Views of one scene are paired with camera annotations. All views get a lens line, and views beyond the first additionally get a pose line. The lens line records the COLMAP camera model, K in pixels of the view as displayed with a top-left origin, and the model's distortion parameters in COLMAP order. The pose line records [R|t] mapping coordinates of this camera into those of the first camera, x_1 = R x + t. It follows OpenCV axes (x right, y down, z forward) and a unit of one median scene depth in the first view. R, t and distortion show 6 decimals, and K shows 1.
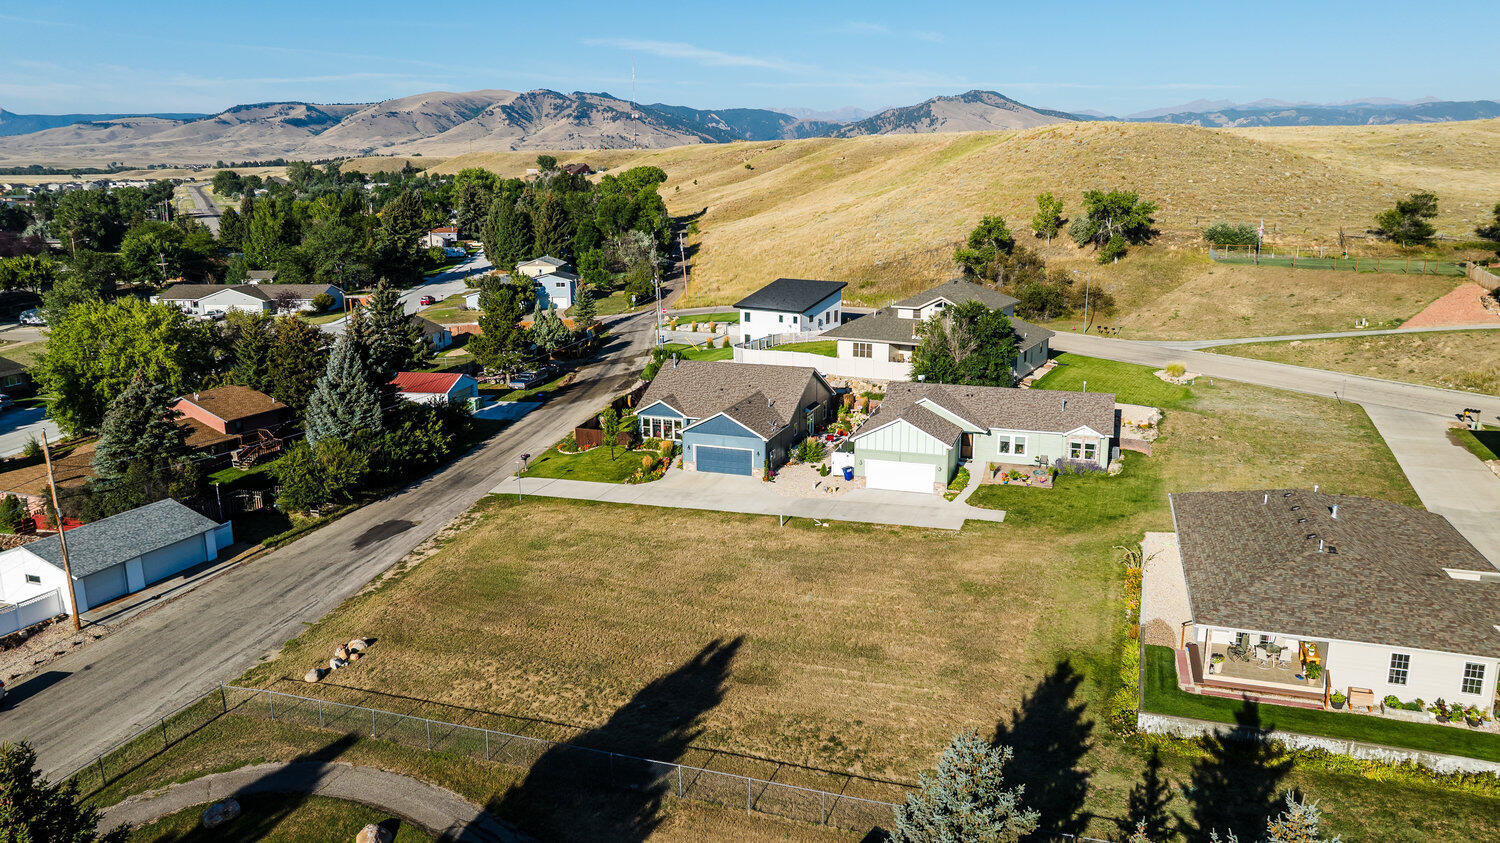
lens RADIAL K [[1045.9, 0, 750.0], [0, 1045.9, 421.5], [0, 0, 1]] dist [-0.044952, 0.047209]
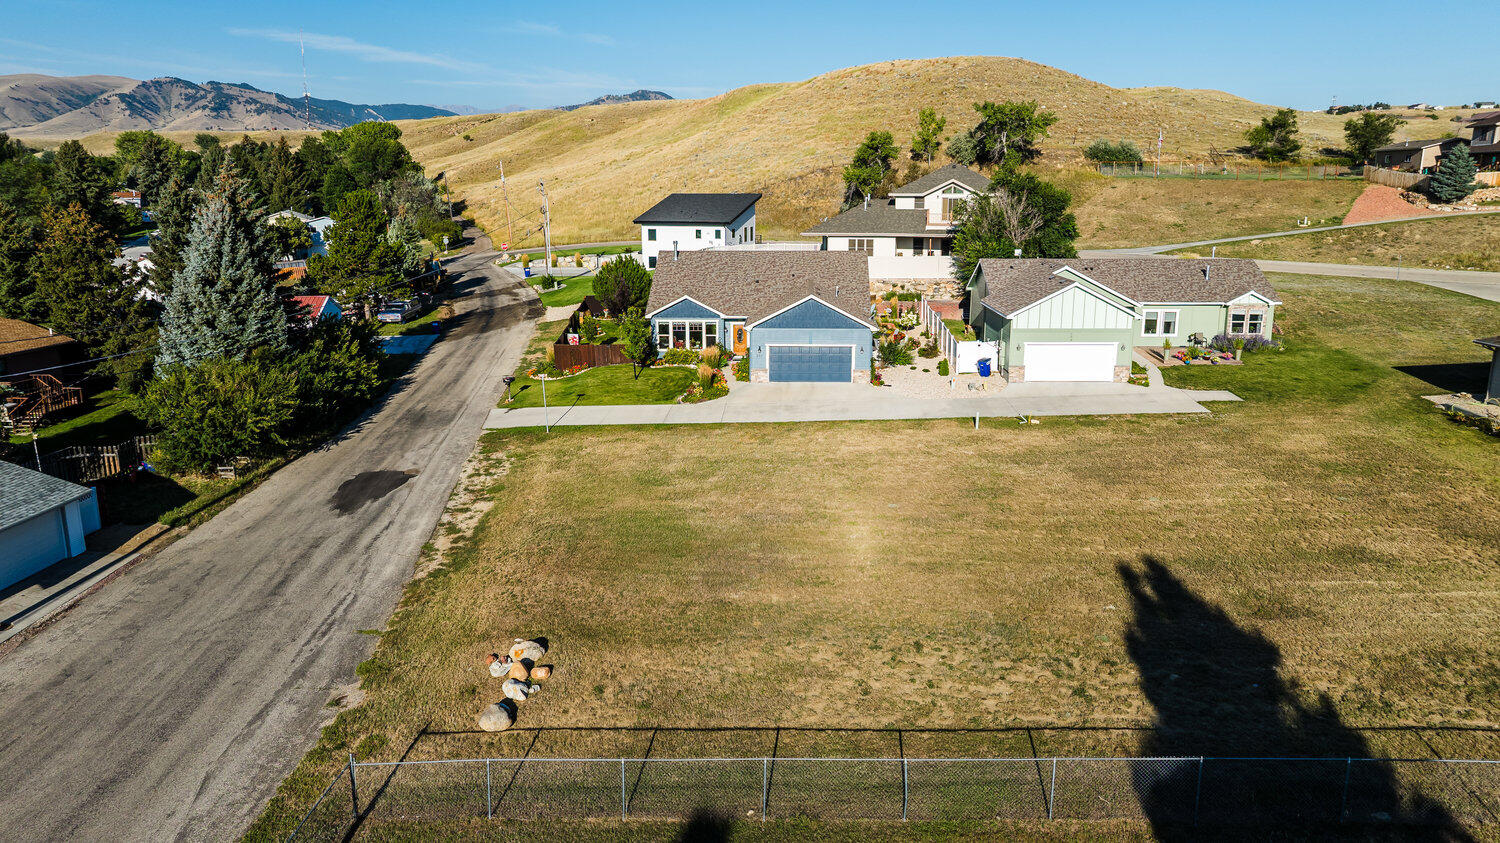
lens RADIAL K [[1045.9, 0, 750.0], [0, 1045.9, 421.5], [0, 0, 1]] dist [-0.044952, 0.047209]
pose [[0.954268, -0.064443, 0.291924, -0.272611], [0.064097, 0.997886, 0.010758, 0.064999], [-0.292000, 0.008445, 0.956381, 0.299442]]
